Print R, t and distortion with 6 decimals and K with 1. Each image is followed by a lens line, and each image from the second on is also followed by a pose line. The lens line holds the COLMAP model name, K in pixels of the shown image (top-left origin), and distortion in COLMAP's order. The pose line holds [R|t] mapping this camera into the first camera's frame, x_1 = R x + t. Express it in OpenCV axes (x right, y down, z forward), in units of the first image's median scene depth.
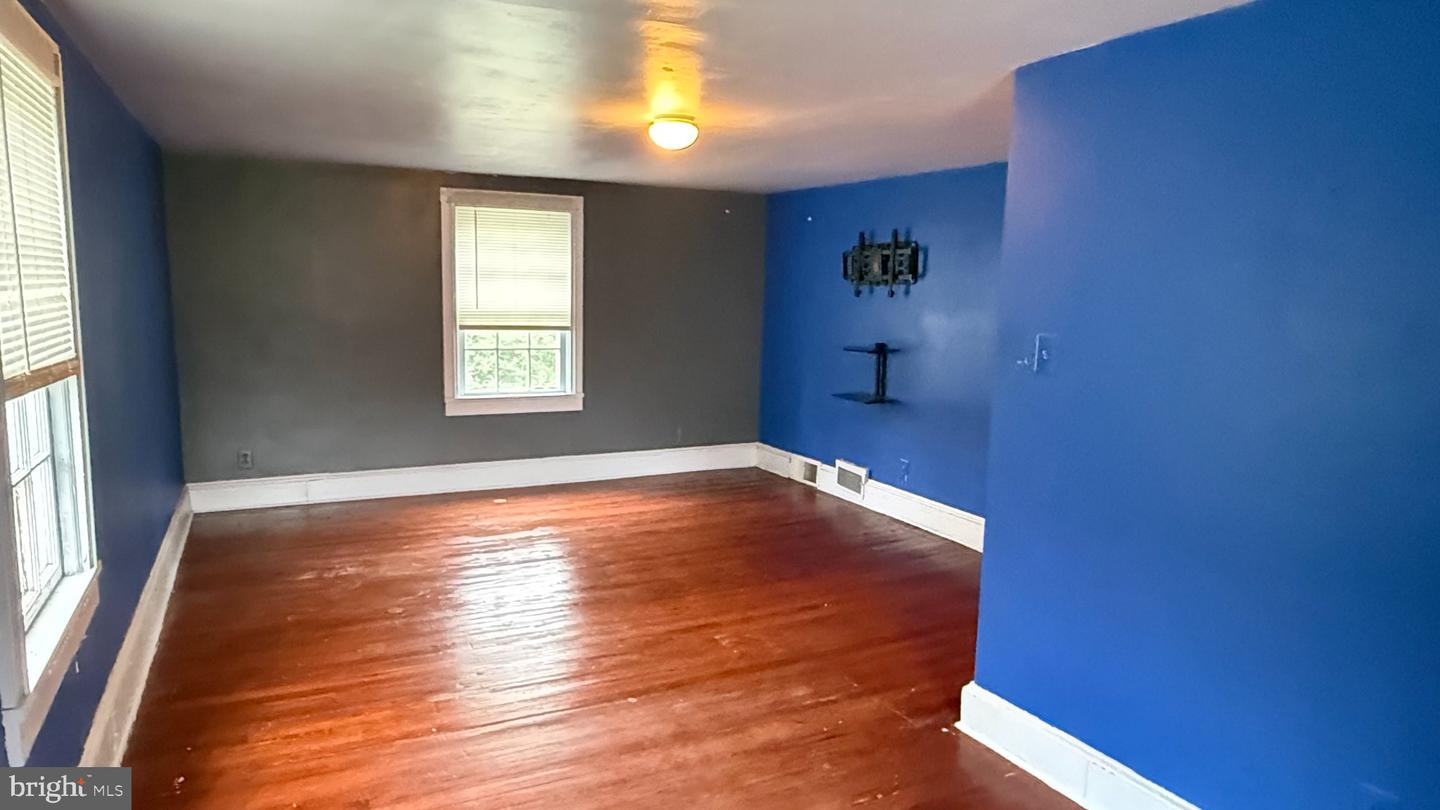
lens RADIAL K [[887.4, 0, 719.1], [0, 887.4, 405.1], [0, 0, 1]] dist [-0.001259, 0.000848]
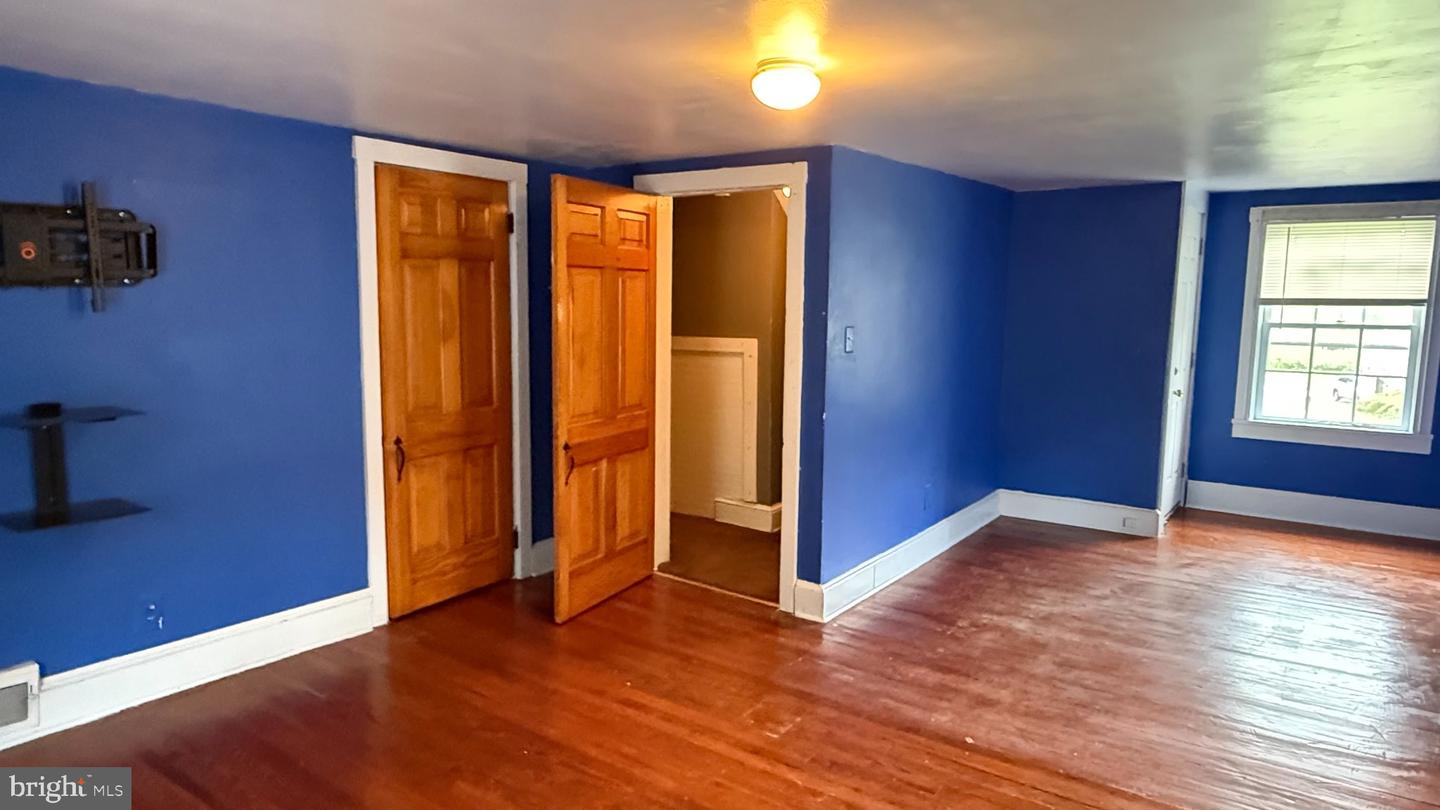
lens RADIAL K [[887.4, 0, 721.1], [0, 887.4, 405.3], [0, 0, 1]] dist [-0.001259, 0.000848]
pose [[-0.430287, -0.141819, 0.891482, -0.627787], [0.102549, 0.973508, 0.204365, -0.193588], [-0.896848, 0.179356, -0.404345, 1.249219]]
